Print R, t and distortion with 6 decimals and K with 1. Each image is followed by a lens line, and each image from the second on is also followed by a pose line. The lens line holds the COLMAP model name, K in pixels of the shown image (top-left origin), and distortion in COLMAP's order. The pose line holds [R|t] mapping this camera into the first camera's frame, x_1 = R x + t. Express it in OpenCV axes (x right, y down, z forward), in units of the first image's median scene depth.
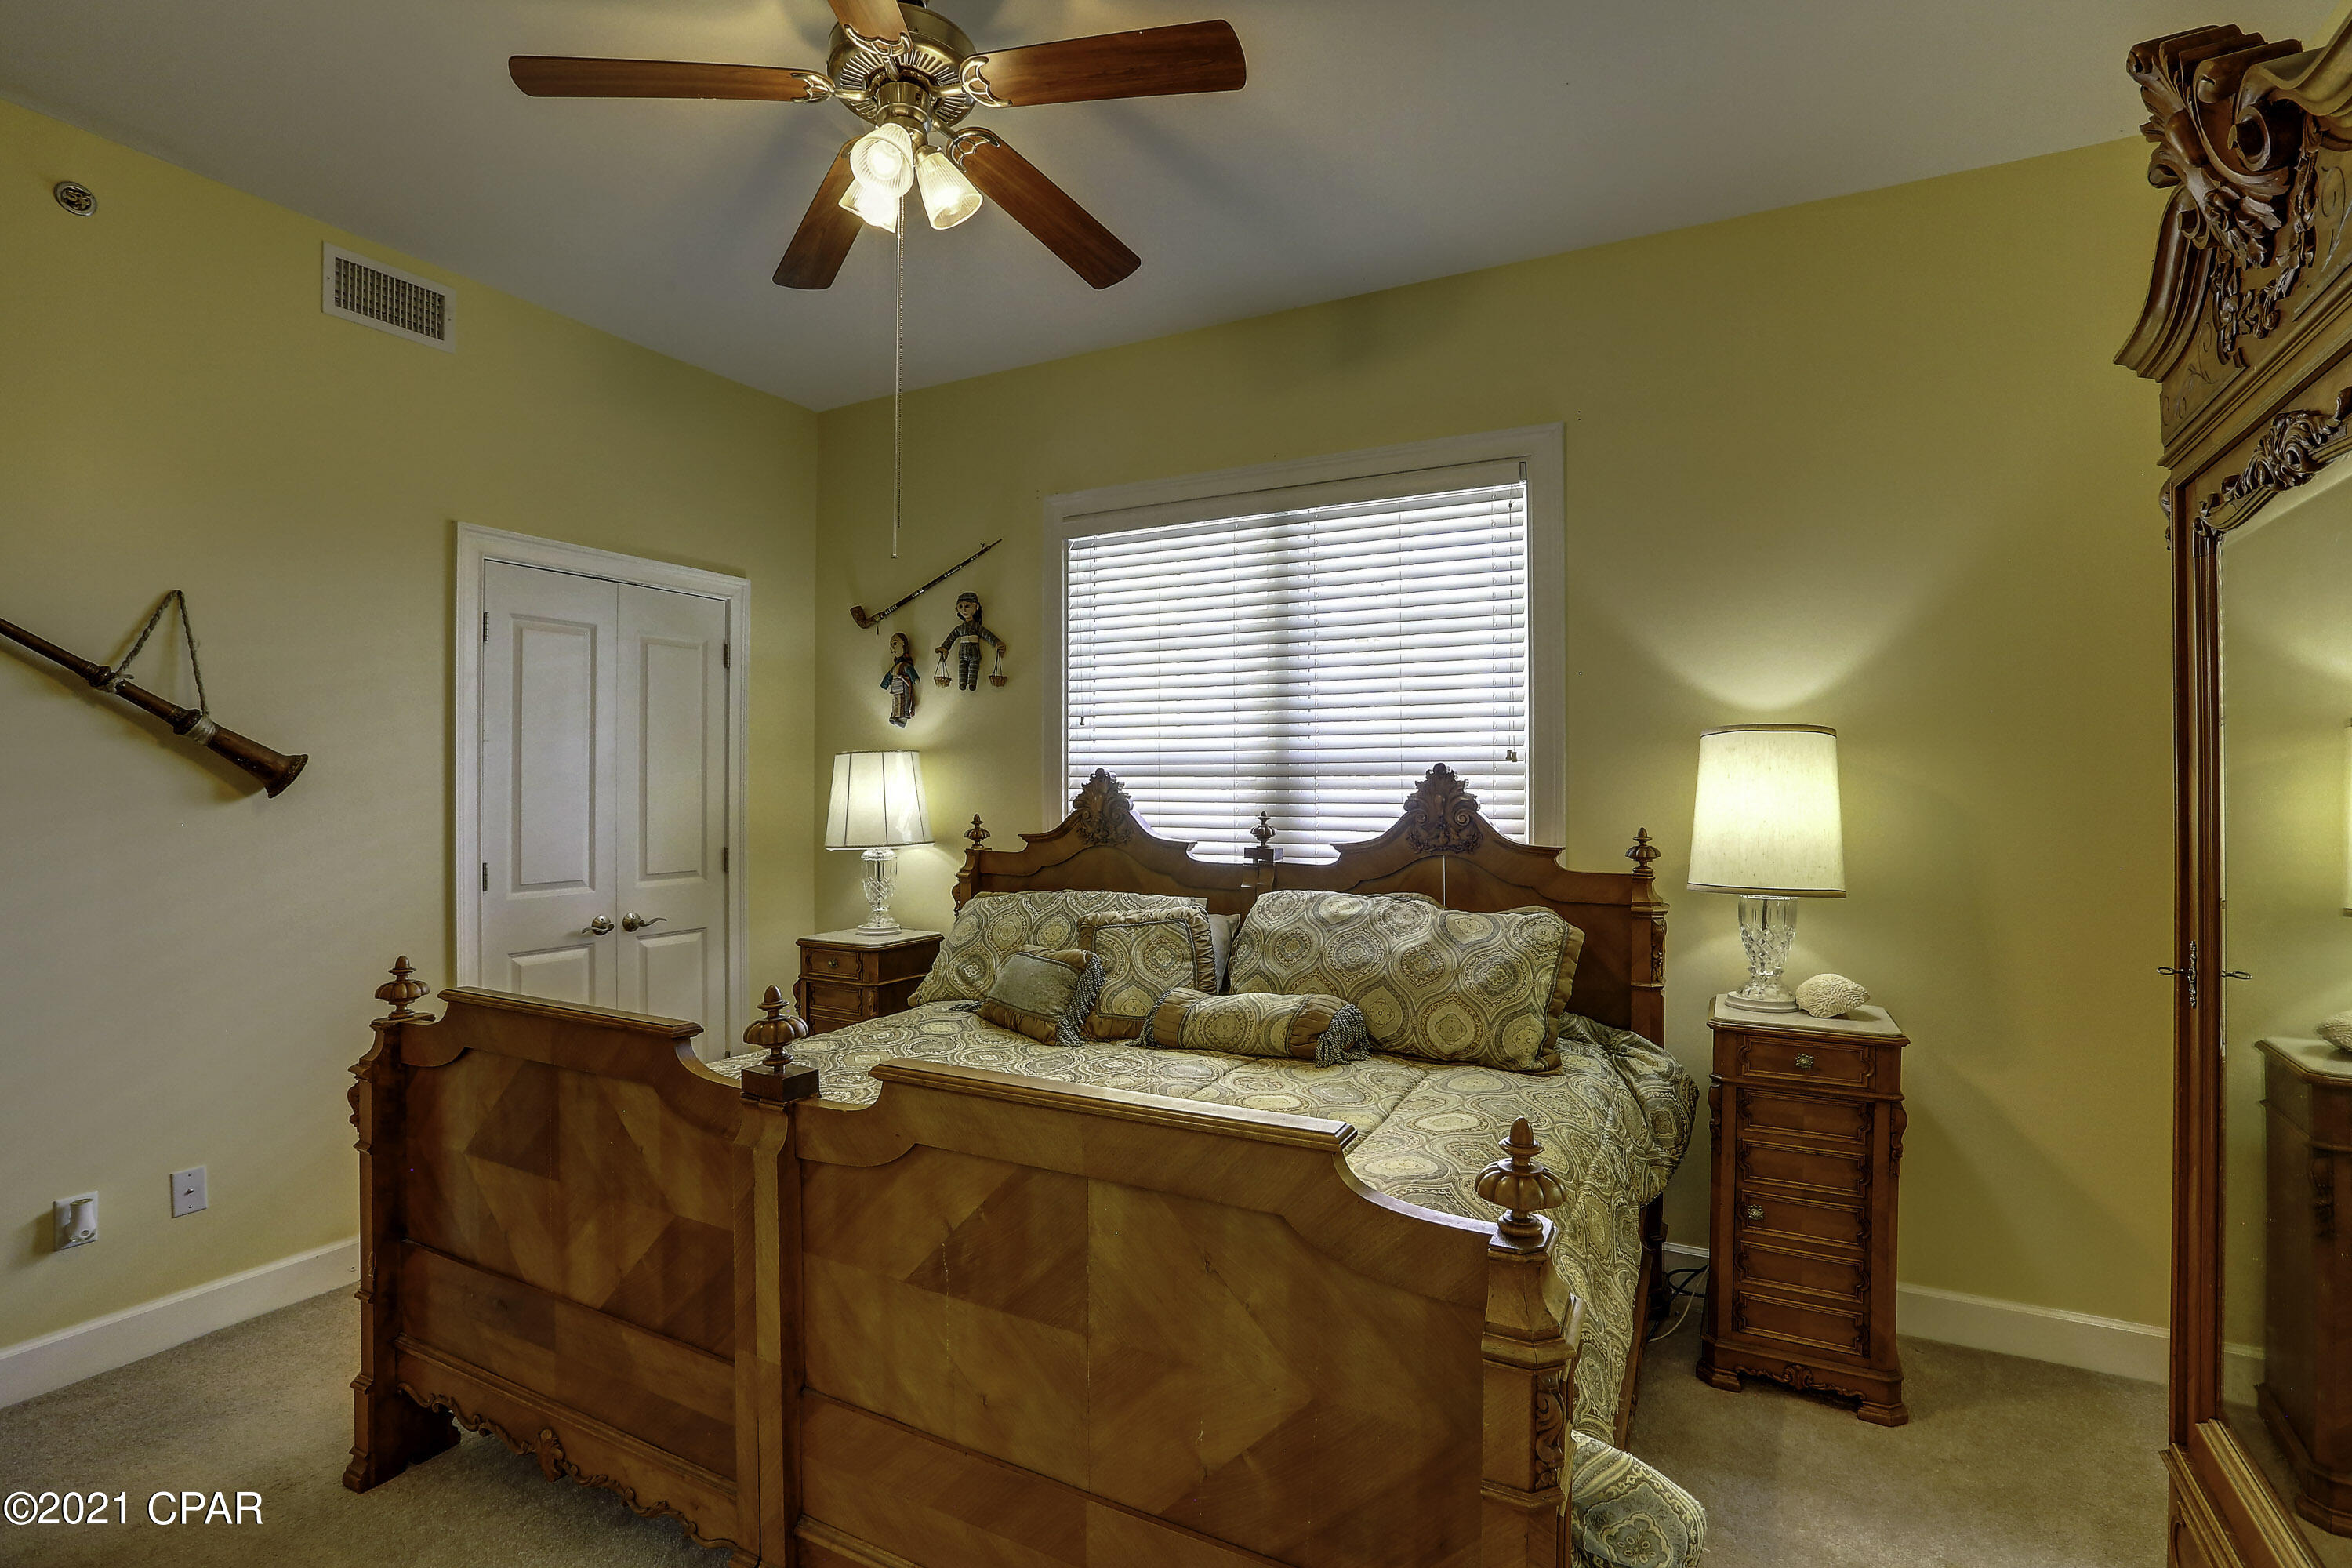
lens RADIAL K [[1074.4, 0, 1164.5], [0, 1074.4, 785.7], [0, 0, 1]] dist [-0.014068, 0.000350]
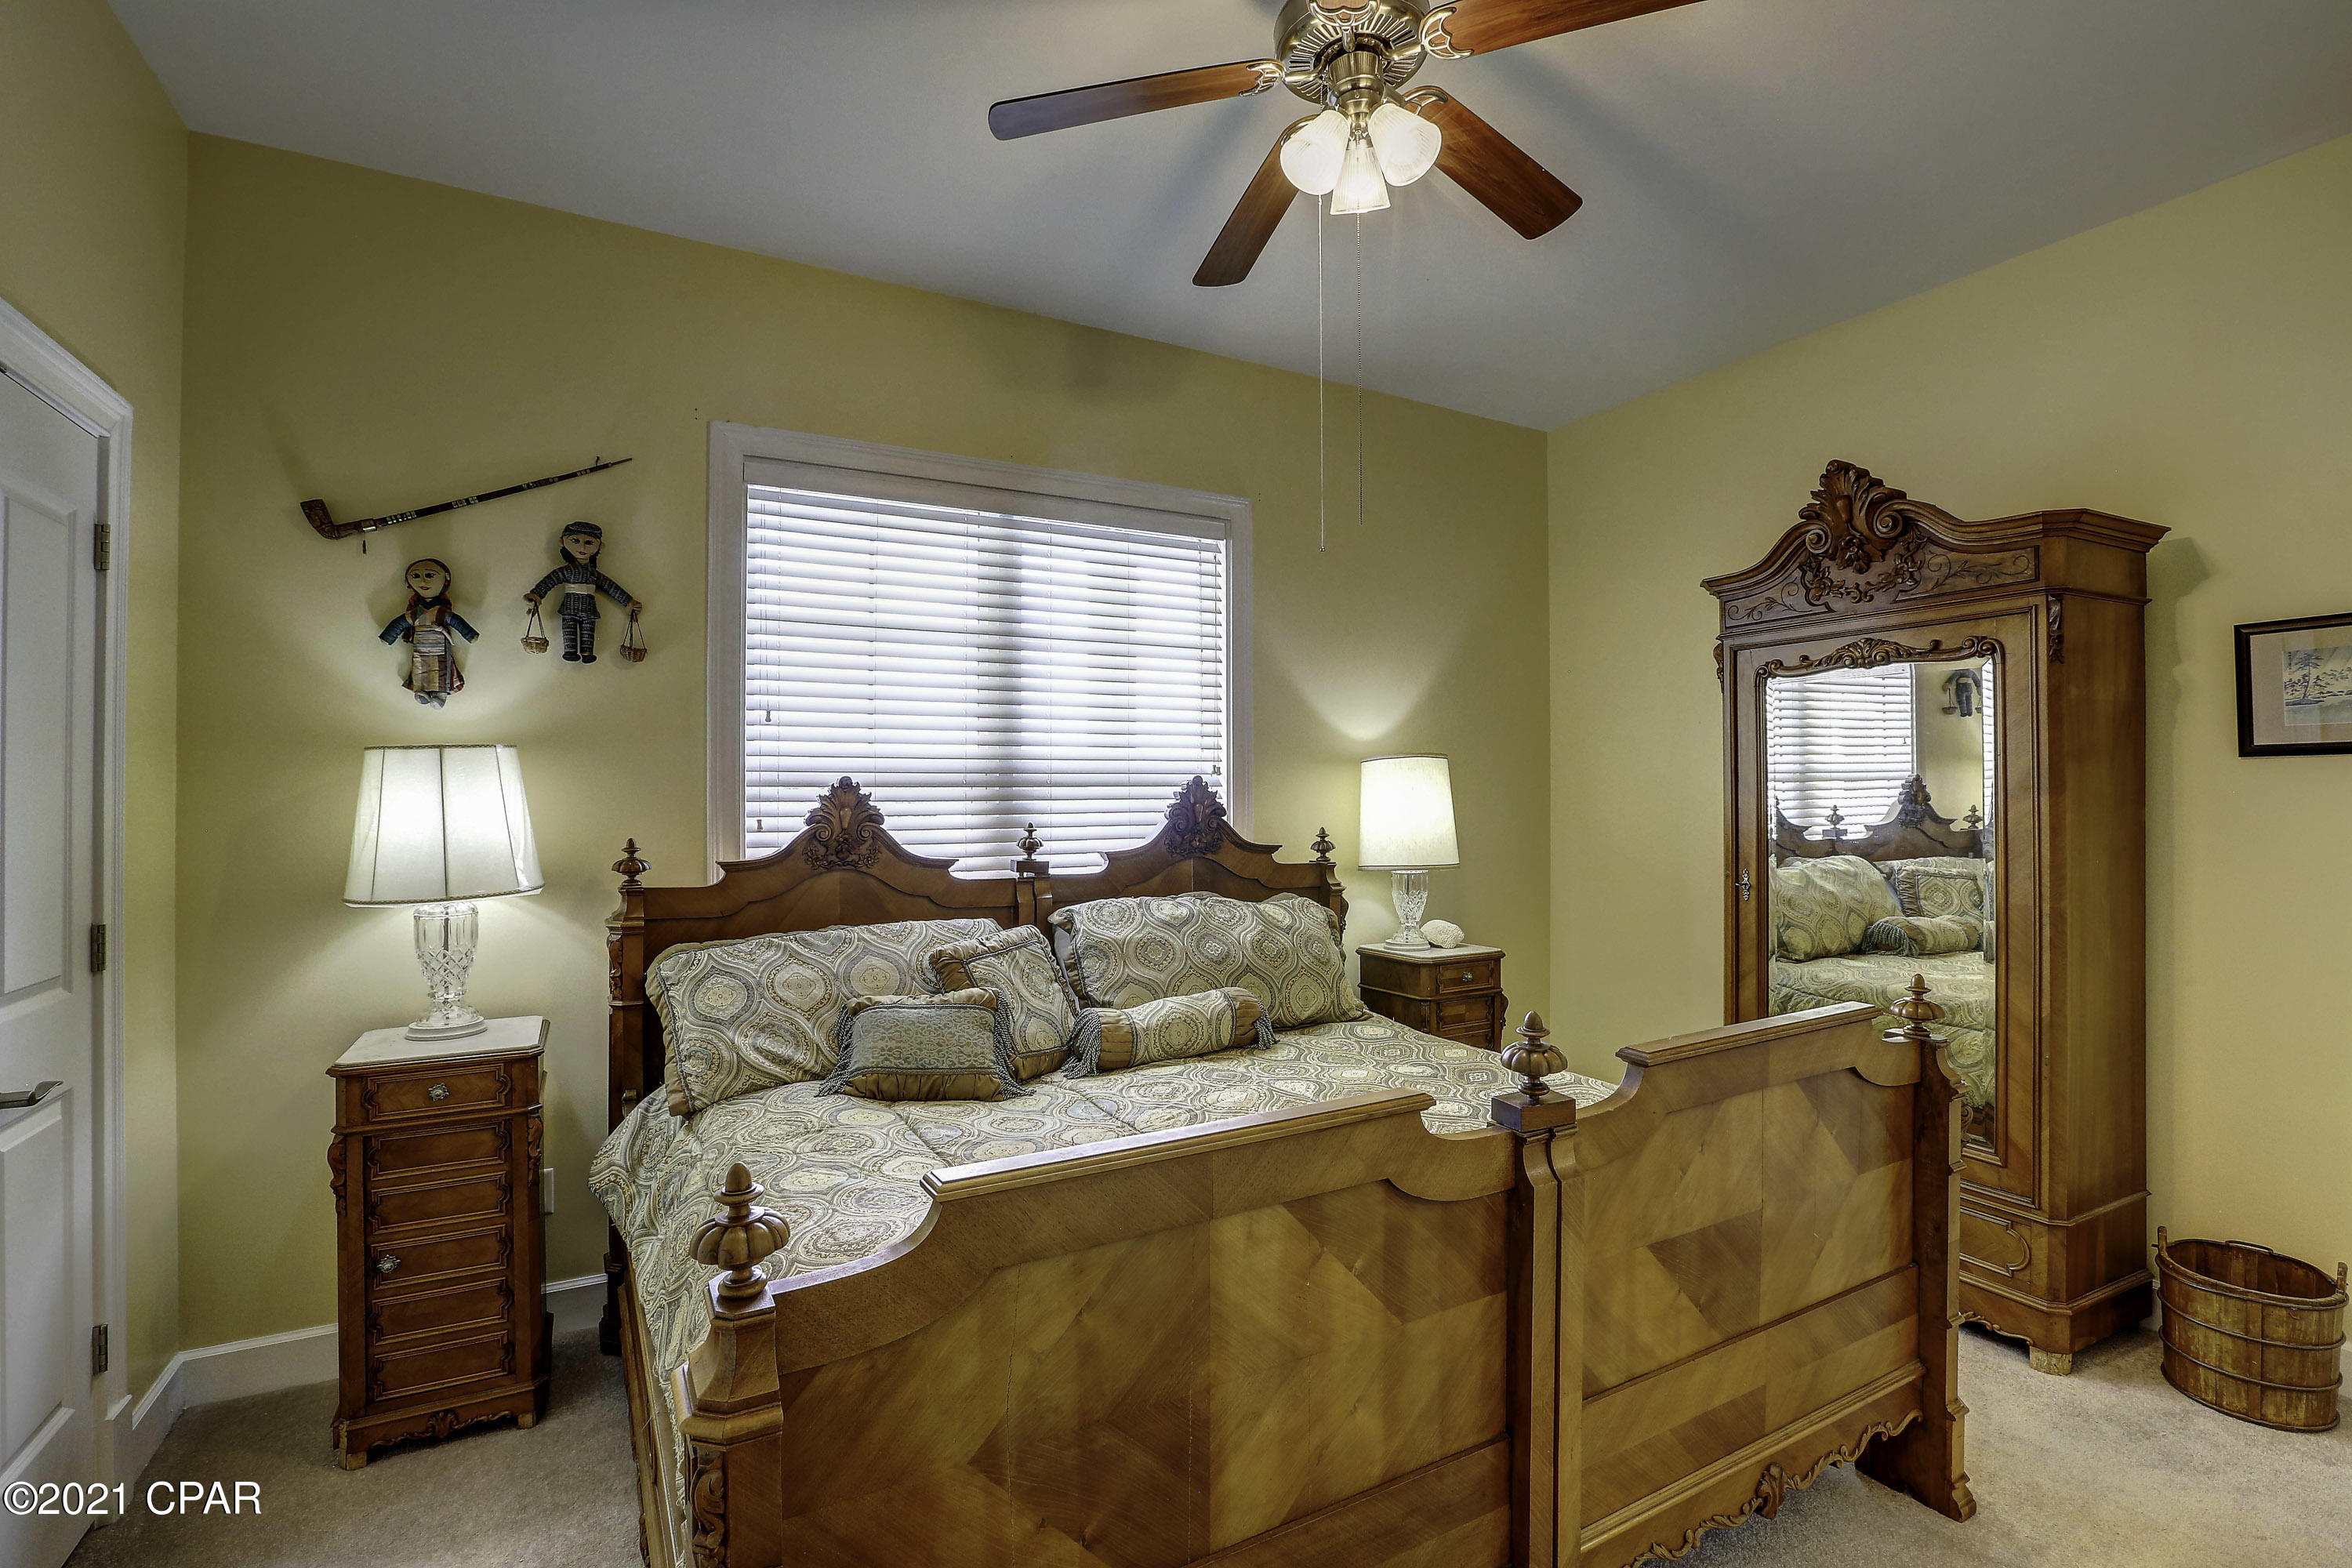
lens RADIAL K [[1074.4, 0, 1164.5], [0, 1074.4, 785.7], [0, 0, 1]] dist [-0.014068, 0.000350]
pose [[0.569149, 0.006043, 0.822212, -0.601605], [0.006216, 0.999913, -0.011652, 0.002274], [-0.822211, 0.011743, 0.569062, 0.331472]]
